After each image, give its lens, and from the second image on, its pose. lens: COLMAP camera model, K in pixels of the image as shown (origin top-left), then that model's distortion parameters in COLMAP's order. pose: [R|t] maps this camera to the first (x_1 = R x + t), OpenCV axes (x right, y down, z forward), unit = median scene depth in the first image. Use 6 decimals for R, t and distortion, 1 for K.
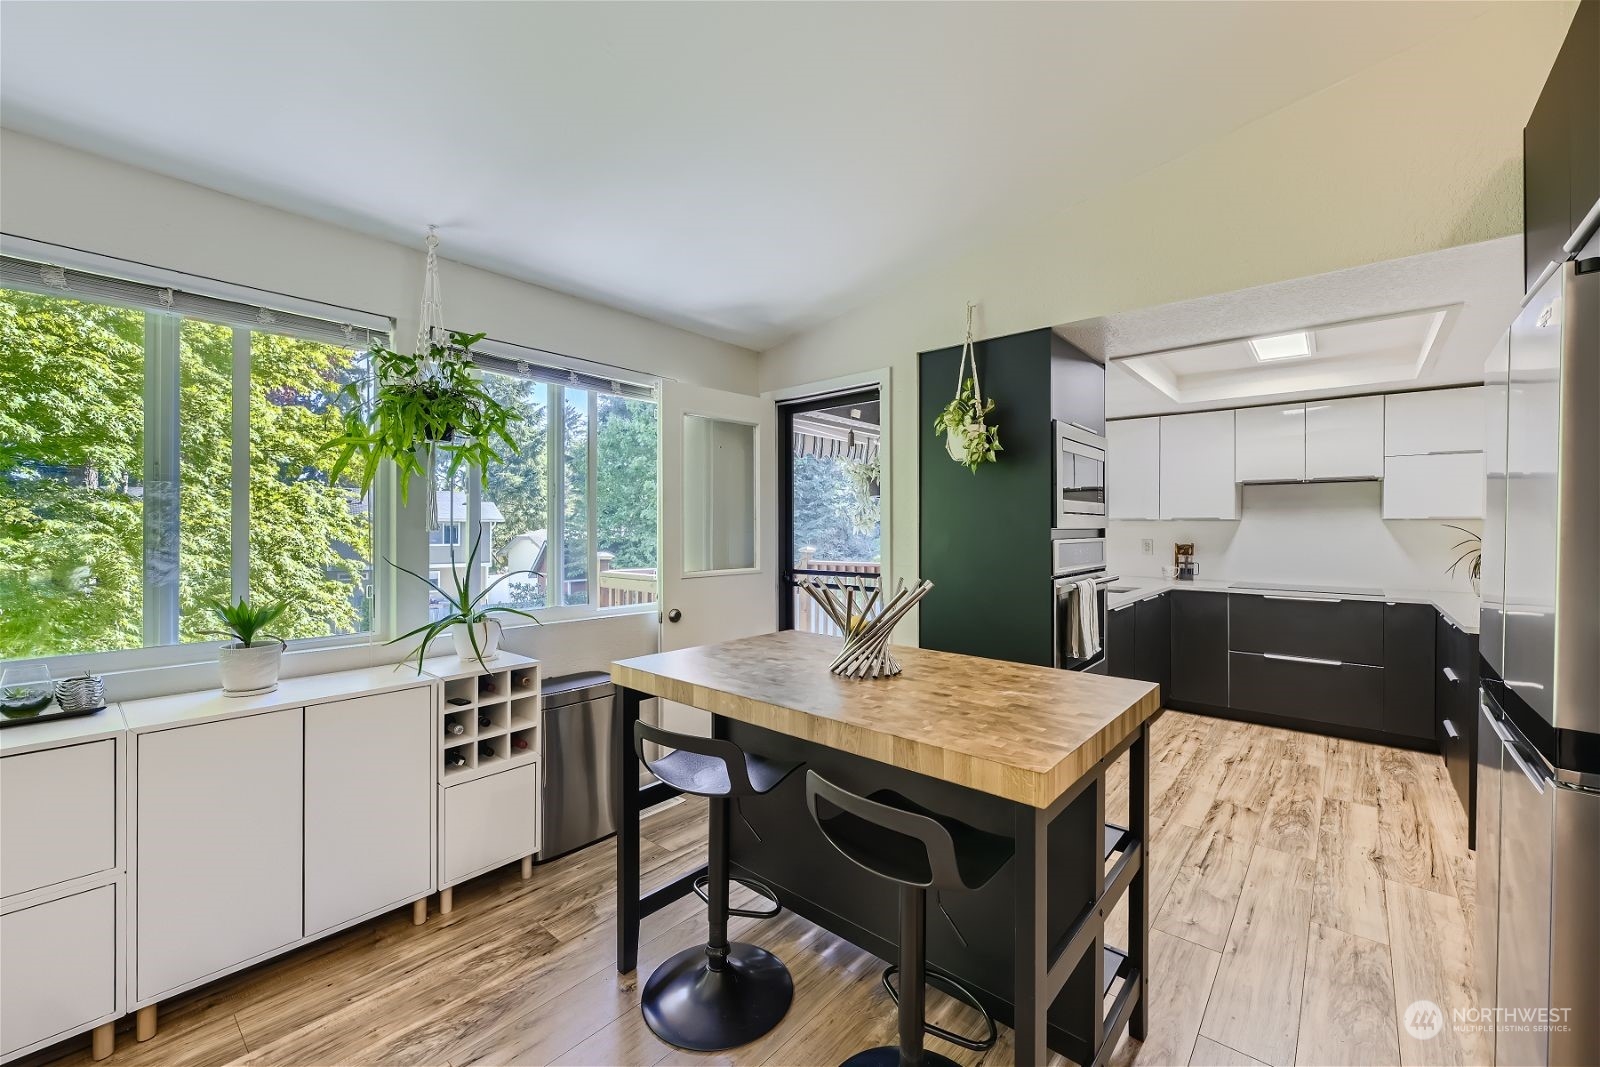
lens RADIAL K [[646.0, 0, 799.7], [0, 646.0, 533.9], [0, 0, 1]] dist [-0.002018, -0.000136]
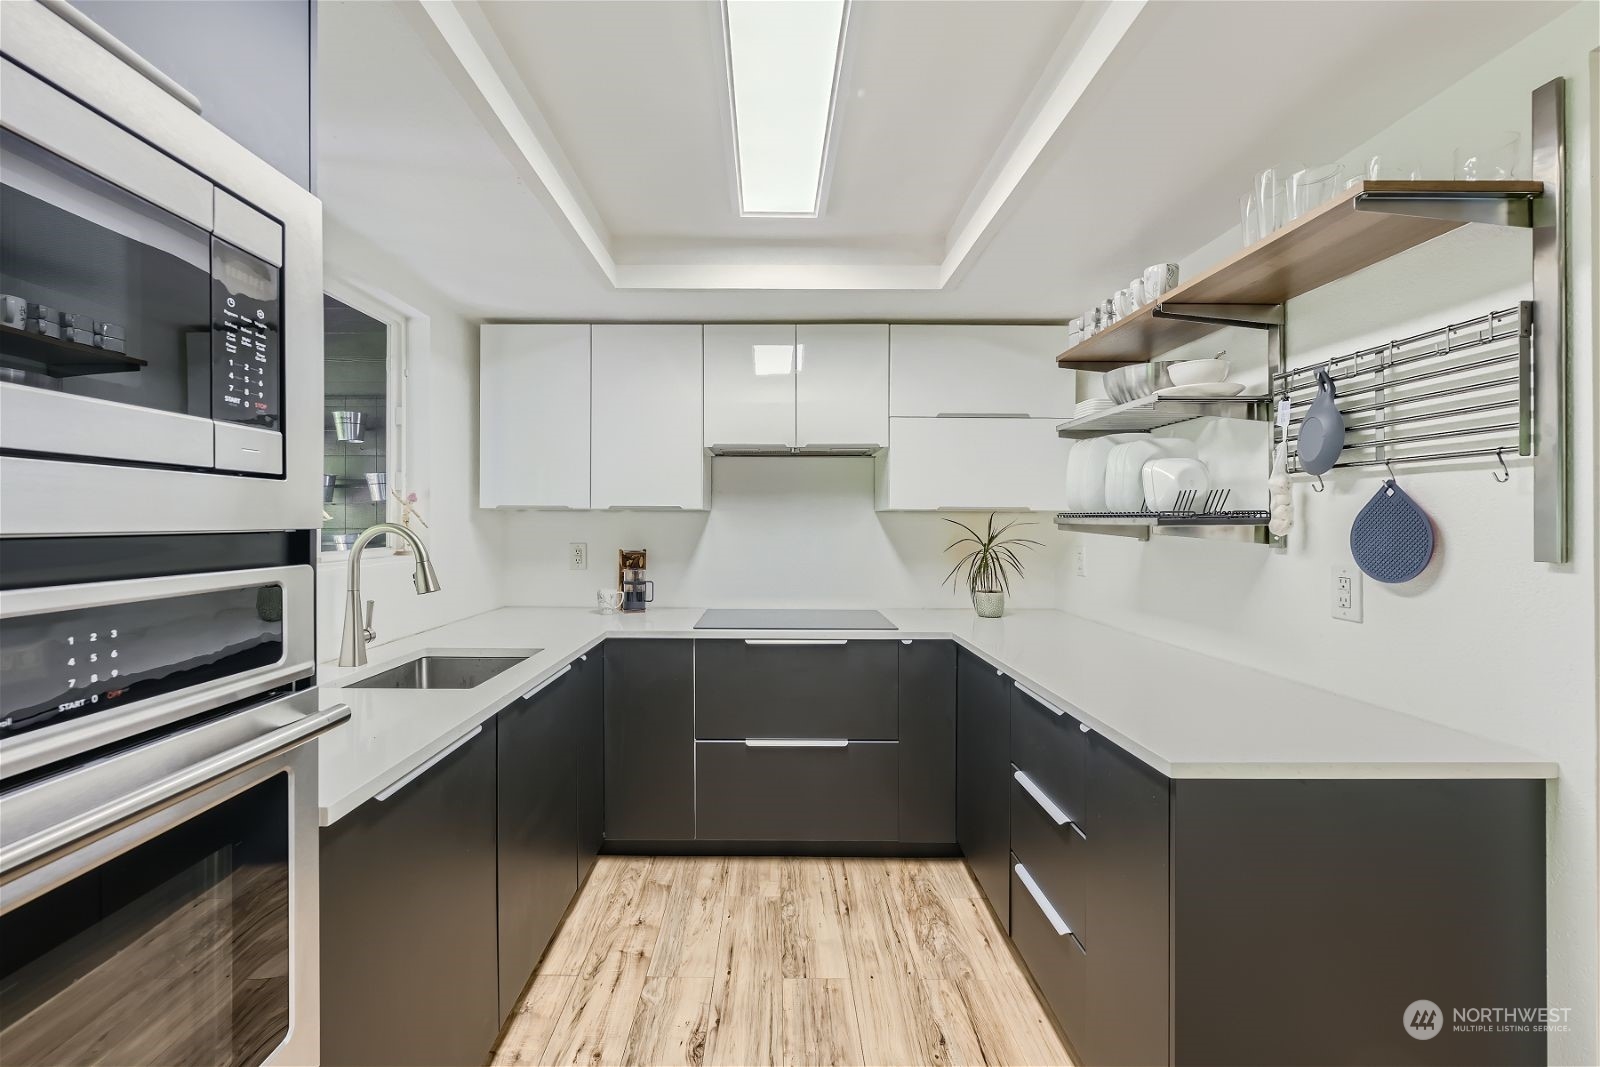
lens RADIAL K [[646.0, 0, 789.5], [0, 646.0, 526.7], [0, 0, 1]] dist [-0.002018, -0.000136]
pose [[0.750085, -0.007372, 0.661300, 0.363080], [0.006961, 0.999970, 0.003252, -0.008537], [-0.661305, 0.002164, 0.750114, 0.533764]]
